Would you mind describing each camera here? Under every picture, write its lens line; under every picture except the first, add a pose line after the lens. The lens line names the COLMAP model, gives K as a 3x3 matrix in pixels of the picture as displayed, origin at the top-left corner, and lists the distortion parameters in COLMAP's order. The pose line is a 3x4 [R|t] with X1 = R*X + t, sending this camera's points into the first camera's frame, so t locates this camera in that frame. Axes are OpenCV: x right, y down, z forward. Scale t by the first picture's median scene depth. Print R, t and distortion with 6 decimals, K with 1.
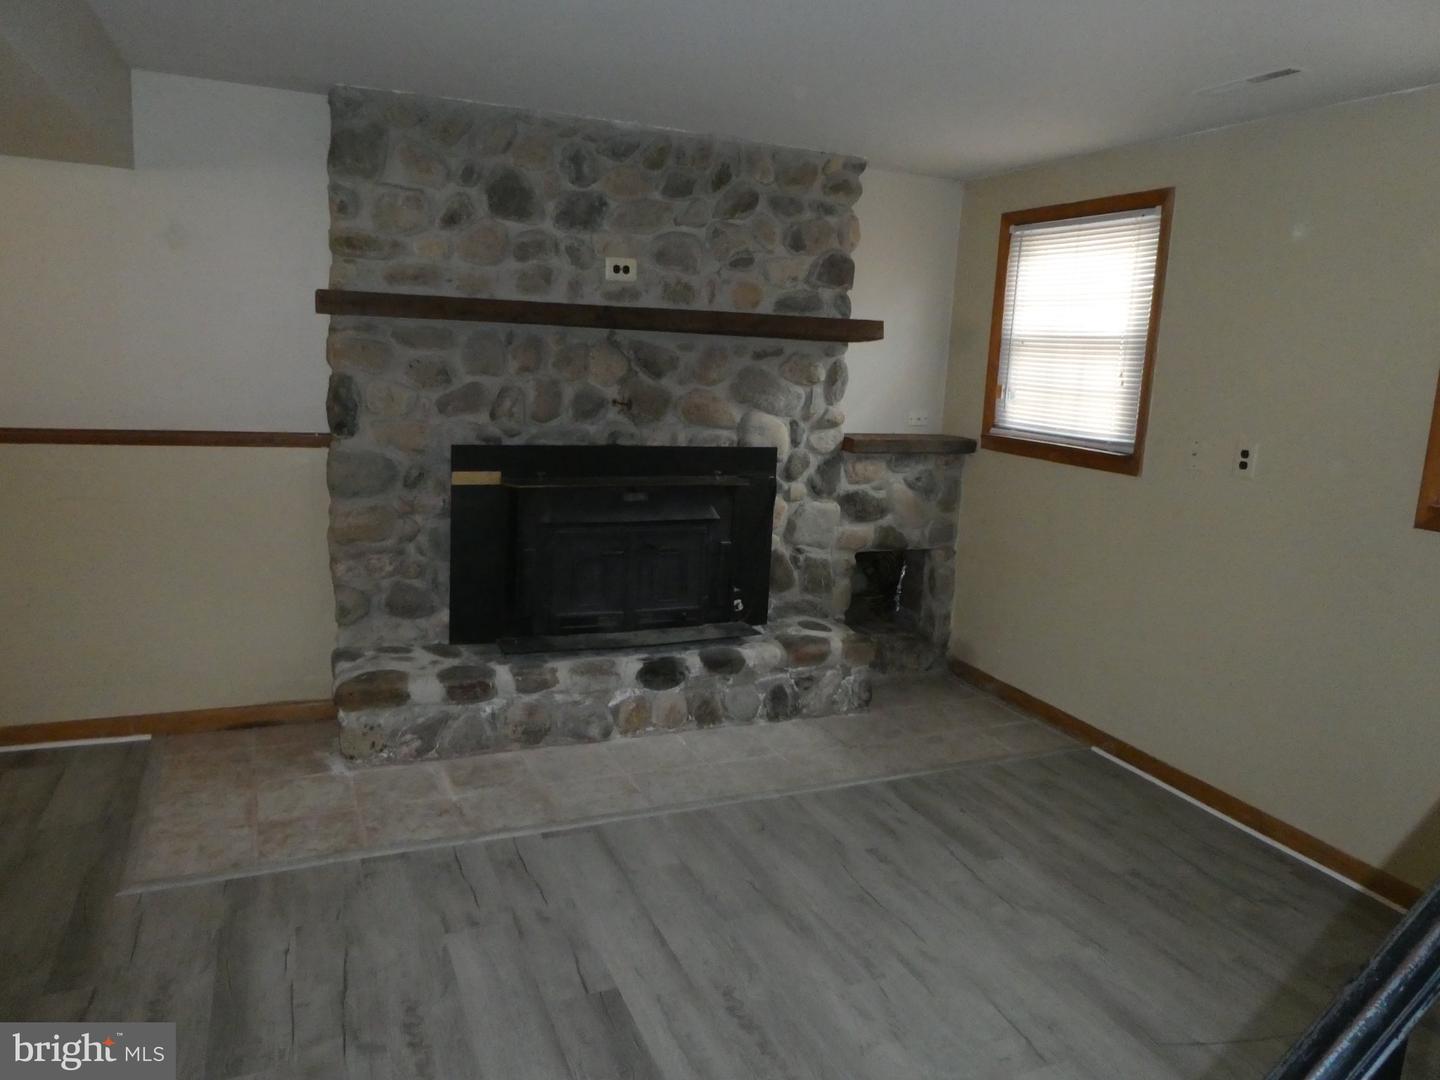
lens RADIAL K [[1031.1, 0, 719.9], [0, 1031.1, 522.0], [0, 0, 1]] dist [-0.002074, 0.000581]
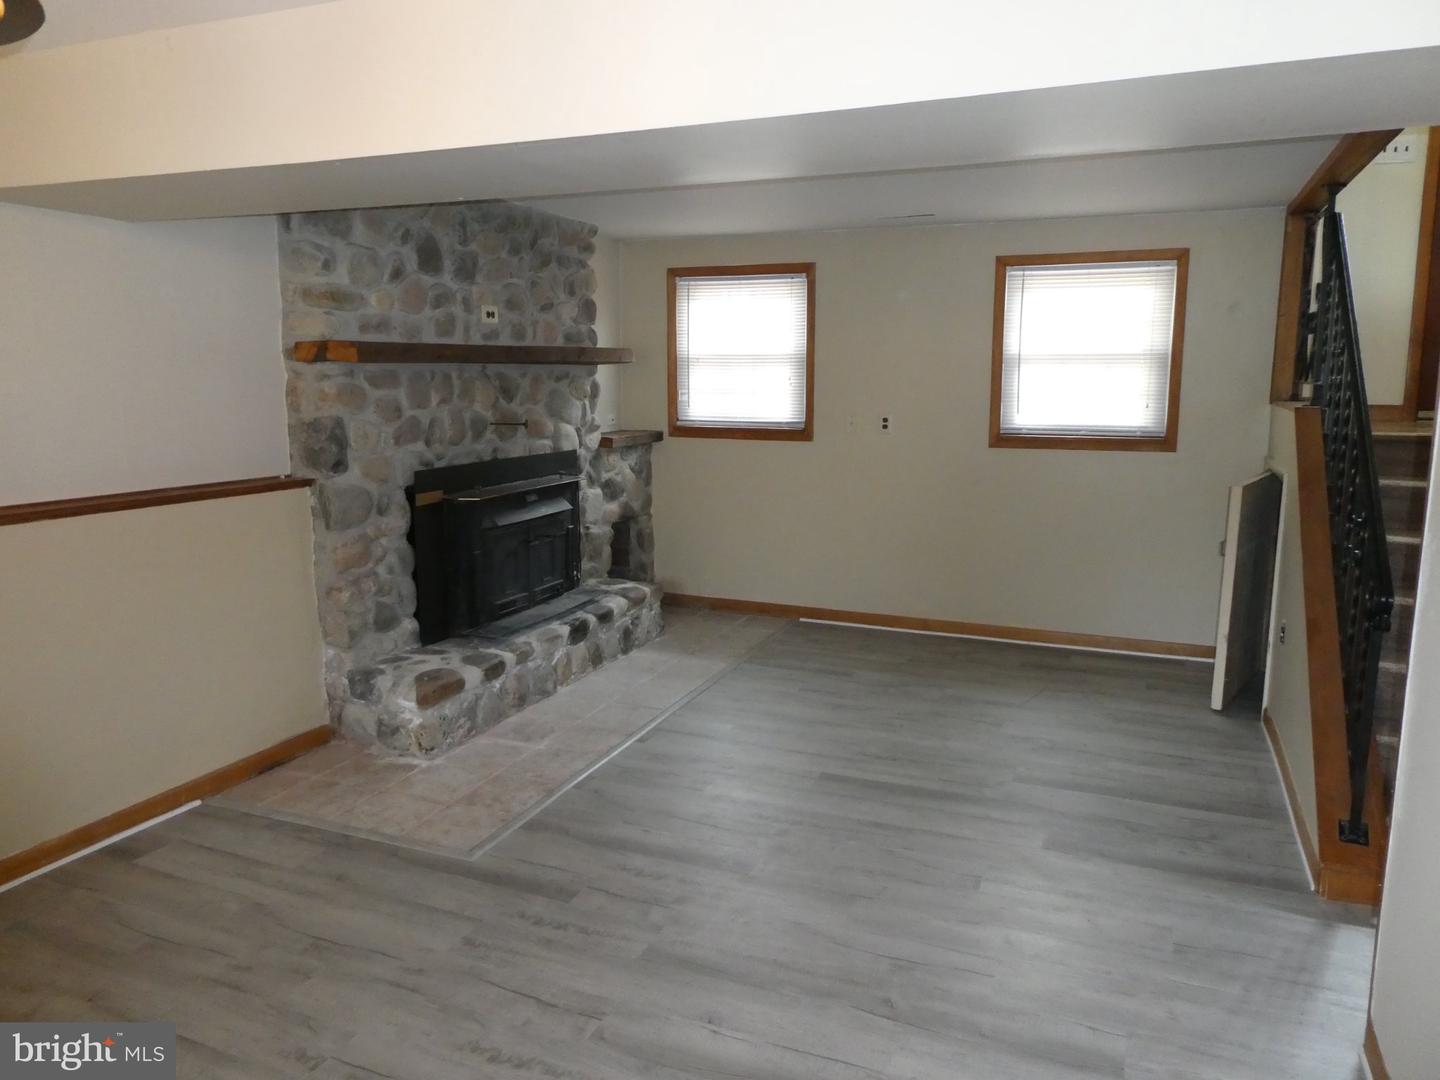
lens RADIAL K [[1031.1, 0, 719.9], [0, 1031.1, 522.0], [0, 0, 1]] dist [-0.002074, 0.000581]
pose [[0.716837, -0.148731, 0.681193, -0.772174], [0.149898, 0.987013, 0.057762, -0.033371], [-0.680937, 0.060704, 0.729822, -0.057951]]
